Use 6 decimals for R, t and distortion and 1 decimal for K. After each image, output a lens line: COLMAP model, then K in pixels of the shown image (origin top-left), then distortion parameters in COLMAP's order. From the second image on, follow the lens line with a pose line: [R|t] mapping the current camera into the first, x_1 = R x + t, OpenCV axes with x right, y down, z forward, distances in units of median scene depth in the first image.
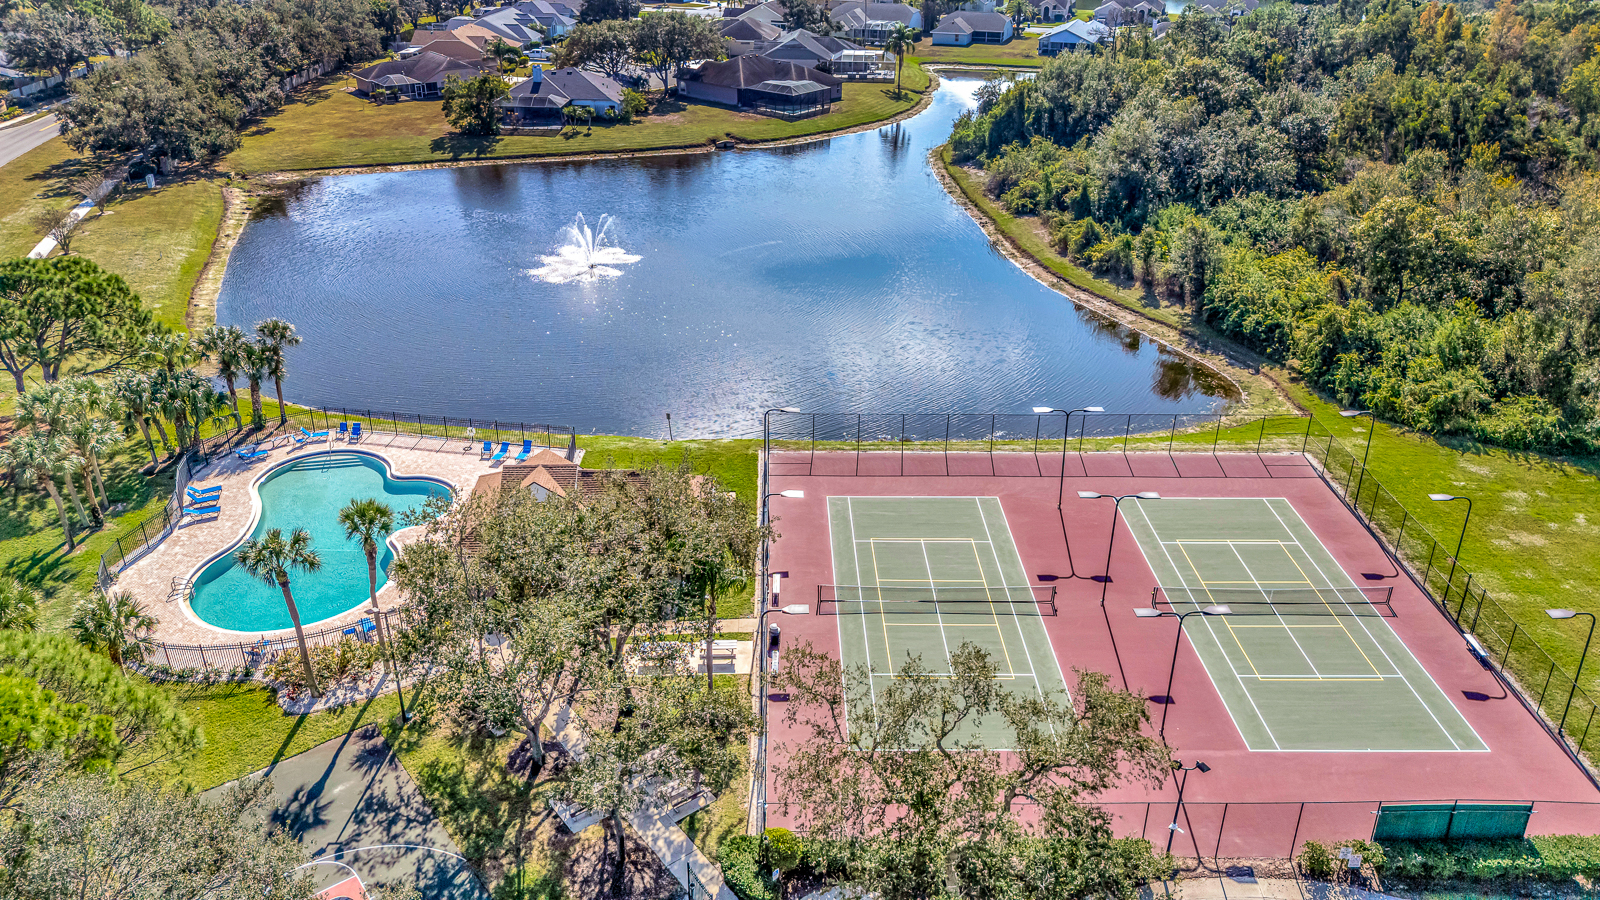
lens RADIAL K [[1196.5, 0, 800.0], [0, 1196.5, 450.0], [0, 0, 1]] dist [0.045918, -0.002328]
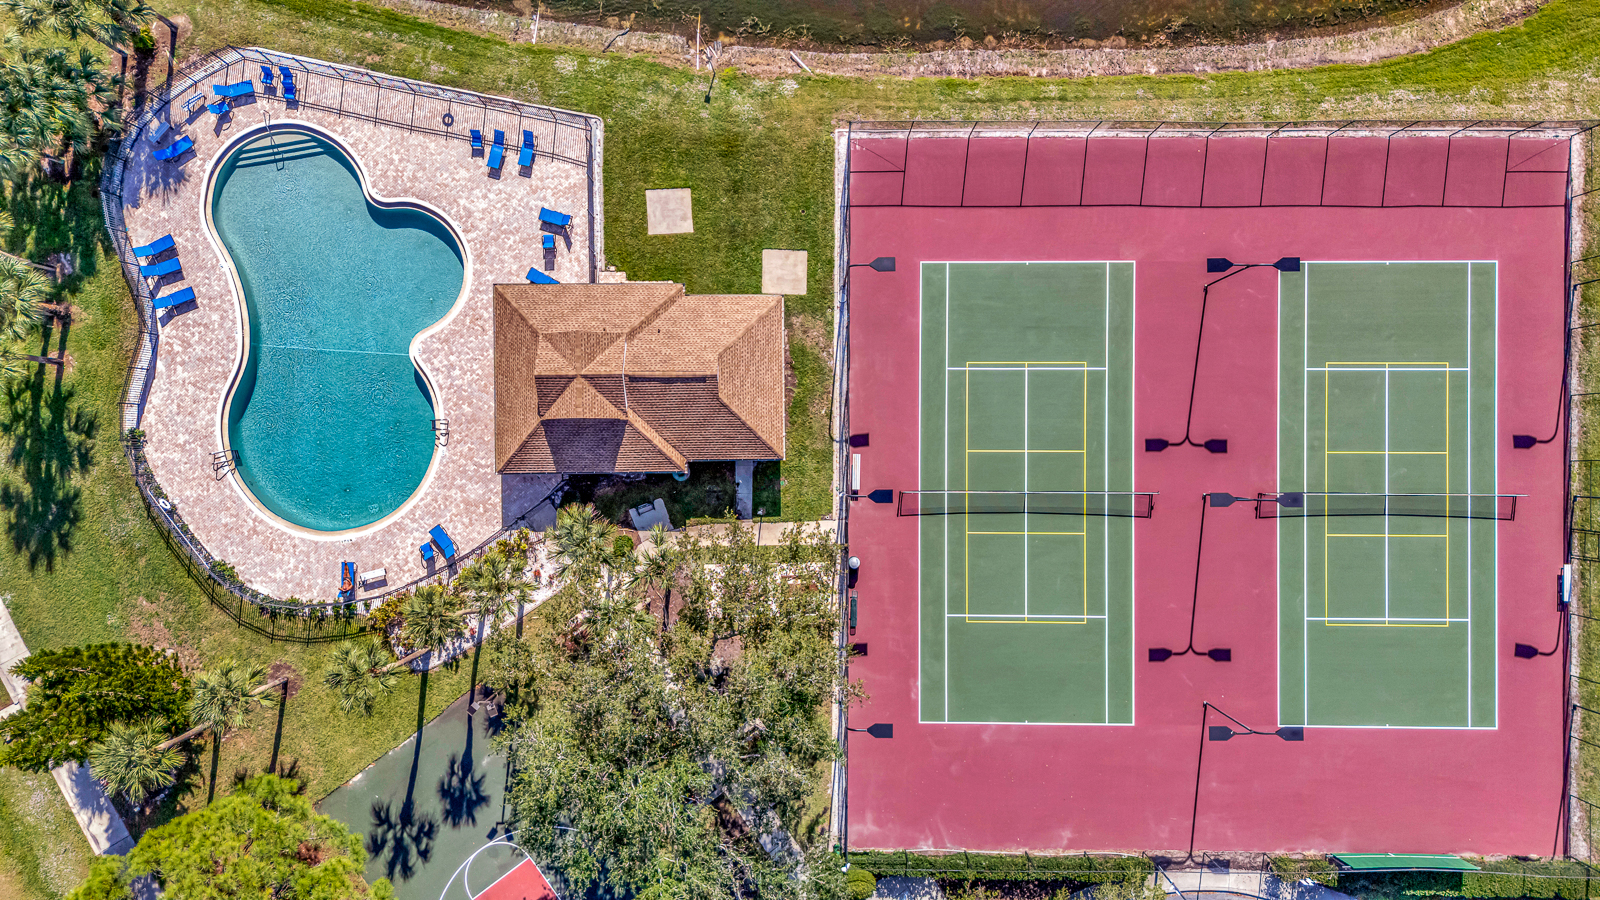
lens RADIAL K [[1196.5, 0, 800.0], [0, 1196.5, 450.0], [0, 0, 1]] dist [0.045918, -0.002328]
pose [[0.999631, 0.025466, -0.009488, -0.060144], [-0.002813, 0.444230, 0.895908, -0.782806], [0.027030, -0.895551, 0.444138, 0.649986]]
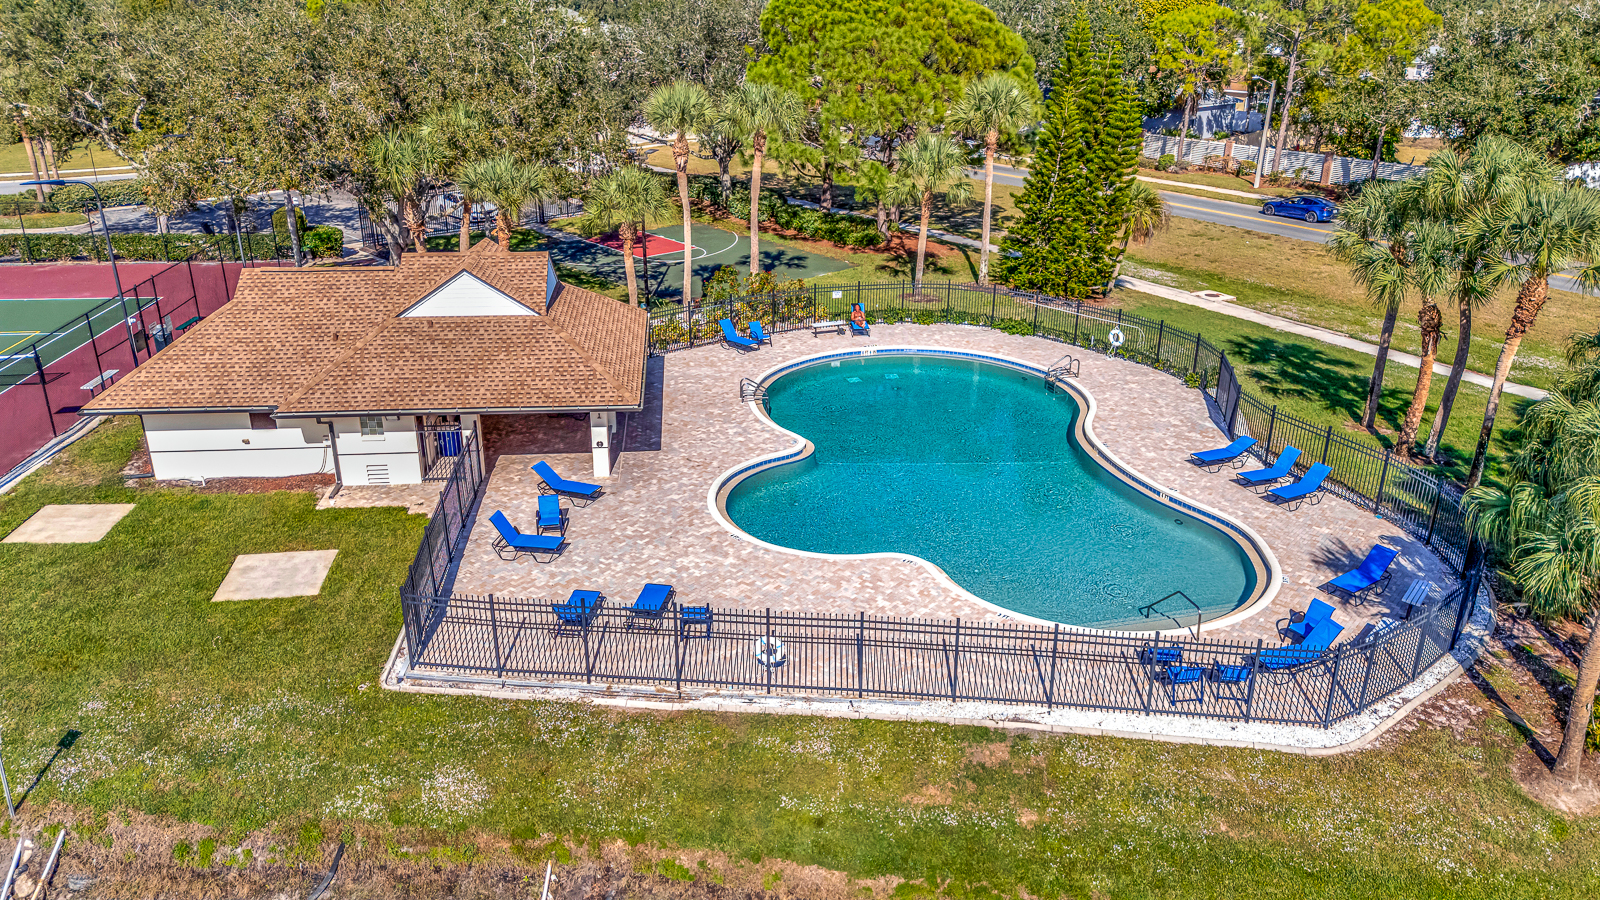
lens RADIAL K [[1197.9, 0, 800.0], [0, 1197.9, 450.0], [0, 0, 1]] dist [0.054660, 0.002378]
pose [[-0.998390, 0.009653, -0.055902, -0.360003], [-0.034532, 0.678406, 0.733876, -0.345634], [0.045008, 0.734624, -0.676980, 1.565422]]
